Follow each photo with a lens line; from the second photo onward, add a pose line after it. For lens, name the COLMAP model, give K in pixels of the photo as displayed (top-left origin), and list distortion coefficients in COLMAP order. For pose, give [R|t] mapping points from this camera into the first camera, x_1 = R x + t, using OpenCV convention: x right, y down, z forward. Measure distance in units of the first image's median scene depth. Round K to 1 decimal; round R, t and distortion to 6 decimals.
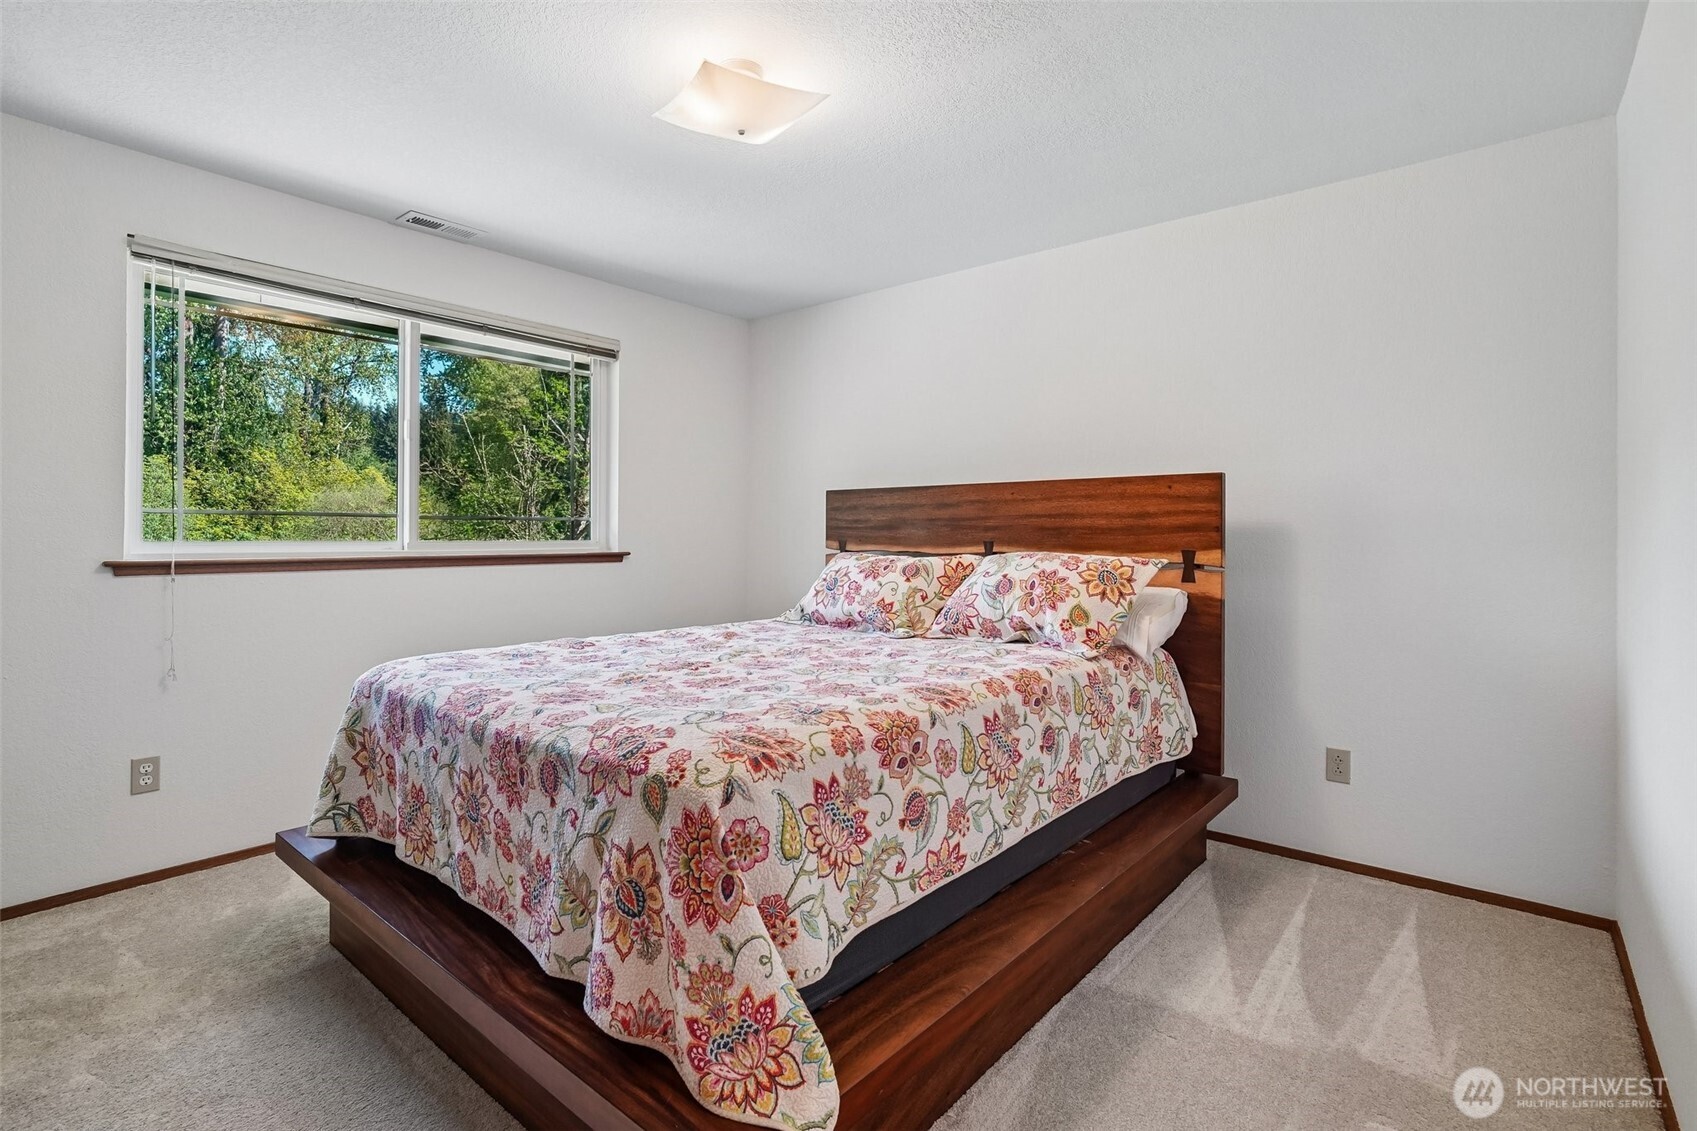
lens RADIAL K [[802.1, 0, 854.2], [0, 802.1, 545.2], [0, 0, 1]] dist [-0.015735, 0.006481]
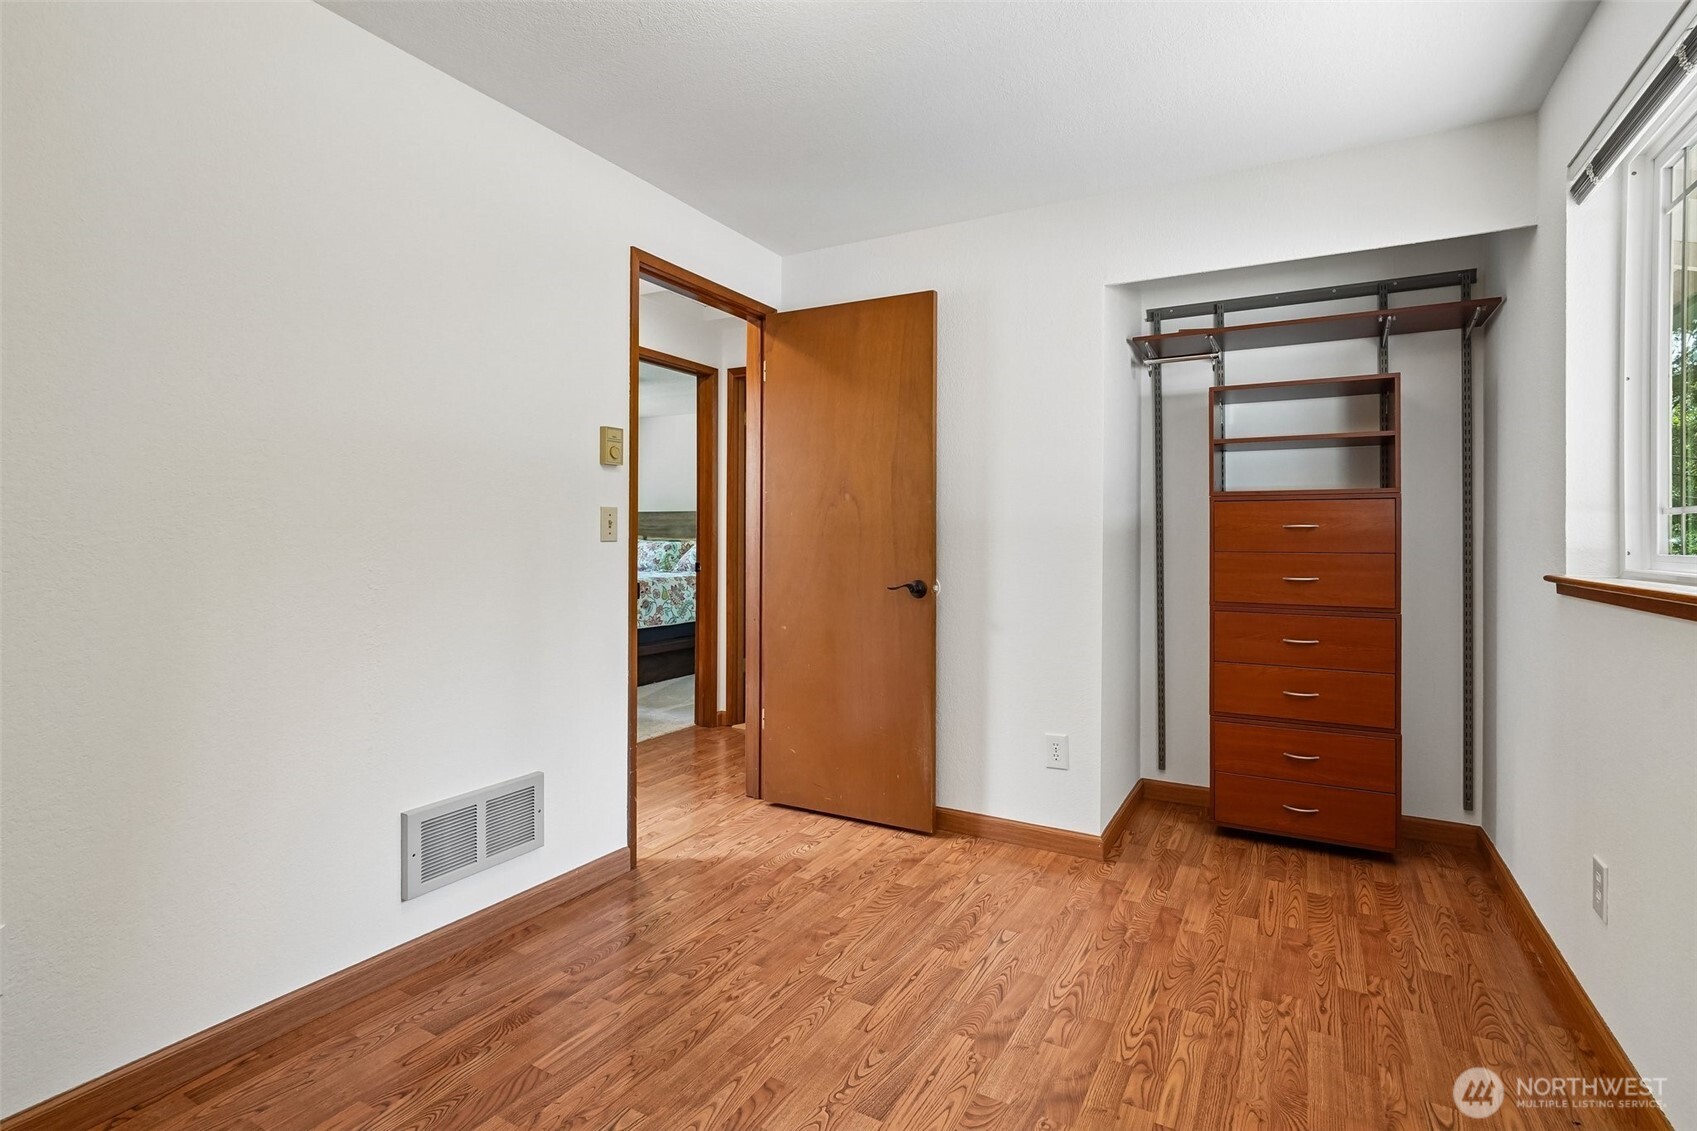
lens RADIAL K [[802.1, 0, 854.2], [0, 802.1, 545.2], [0, 0, 1]] dist [-0.015735, 0.006481]
pose [[0.984578, 0.000254, 0.174946, 0.208608], [-0.000589, 0.999998, 0.001863, 0.021175], [-0.174945, -0.001937, 0.984576, -1.584428]]
